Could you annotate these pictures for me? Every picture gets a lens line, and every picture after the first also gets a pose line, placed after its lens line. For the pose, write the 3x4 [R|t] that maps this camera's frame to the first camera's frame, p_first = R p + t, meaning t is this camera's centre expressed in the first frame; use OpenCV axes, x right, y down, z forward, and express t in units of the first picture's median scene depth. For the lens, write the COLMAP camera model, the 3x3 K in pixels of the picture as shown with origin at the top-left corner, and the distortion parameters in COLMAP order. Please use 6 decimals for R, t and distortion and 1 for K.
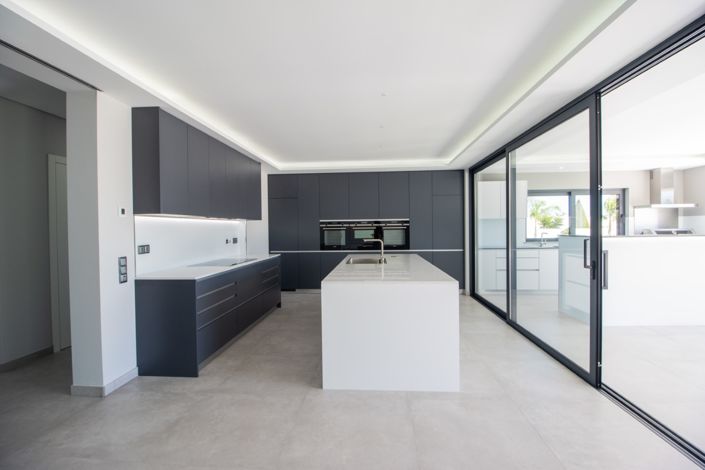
lens RADIAL K [[325.2, 0, 353.5], [0, 325.2, 229.5], [0, 0, 1]] dist [-0.000949, 0.000059]
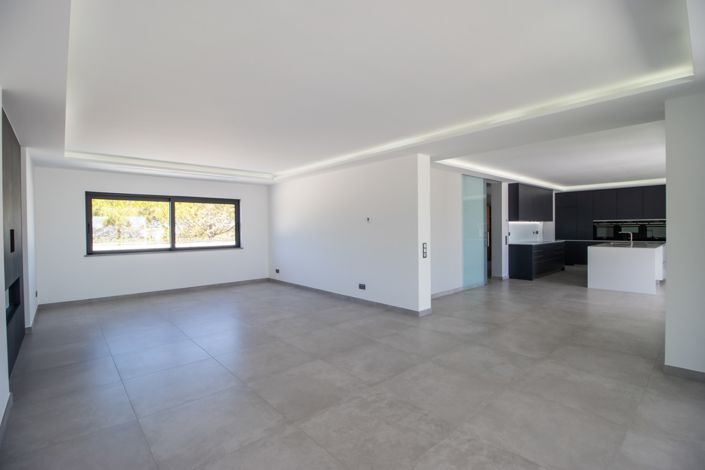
lens RADIAL K [[325.2, 0, 353.5], [0, 325.2, 229.5], [0, 0, 1]] dist [-0.000949, 0.000059]
pose [[0.726636, 0.016998, -0.686812, 0.176296], [-0.002476, 0.999752, 0.022122, -0.021388], [0.687018, -0.014374, 0.726498, -1.187679]]
